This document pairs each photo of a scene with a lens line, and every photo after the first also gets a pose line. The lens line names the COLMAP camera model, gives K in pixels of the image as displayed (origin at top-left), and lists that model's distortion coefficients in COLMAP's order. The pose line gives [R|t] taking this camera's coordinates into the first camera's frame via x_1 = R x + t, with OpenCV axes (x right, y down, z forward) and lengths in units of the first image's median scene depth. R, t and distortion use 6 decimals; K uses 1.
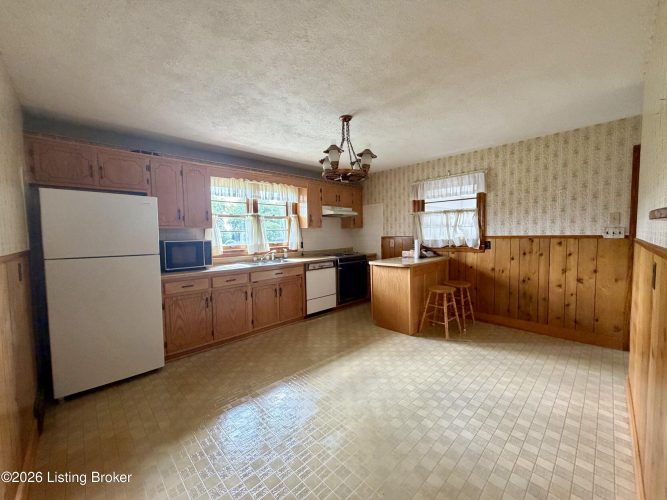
lens RADIAL K [[265.6, 0, 333.5], [0, 265.6, 250.0], [0, 0, 1]] dist [-0.009856, -0.000296]
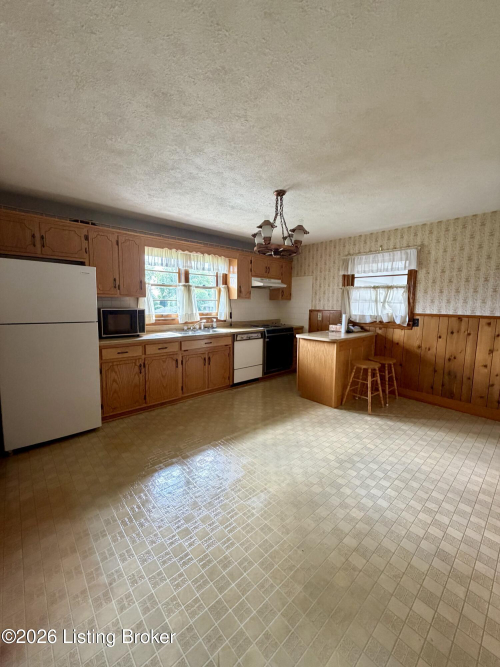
lens RADIAL K [[265.6, 0, 250.9], [0, 265.6, 331.6], [0, 0, 1]] dist [-0.009856, -0.000296]
pose [[0.998877, 0.036110, -0.030688, -0.011729], [-0.034535, 0.998132, 0.050390, -0.017081], [0.032451, -0.049274, 0.998258, -0.030000]]
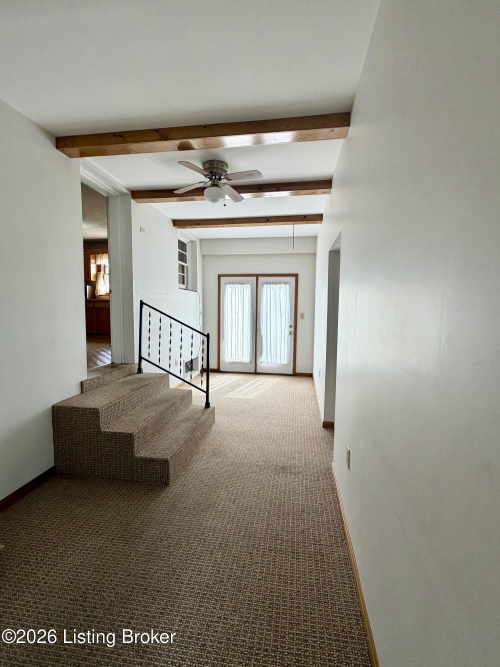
lens RADIAL K [[305.6, 0, 250.0], [0, 305.6, 333.5], [0, 0, 1]] dist [0.000020, 0.000000]
pose [[0.601325, 0.082275, -0.794757, 2.497958], [-0.064425, 0.996438, 0.054409, 0.135783], [0.796403, 0.018485, 0.604483, 0.636177]]
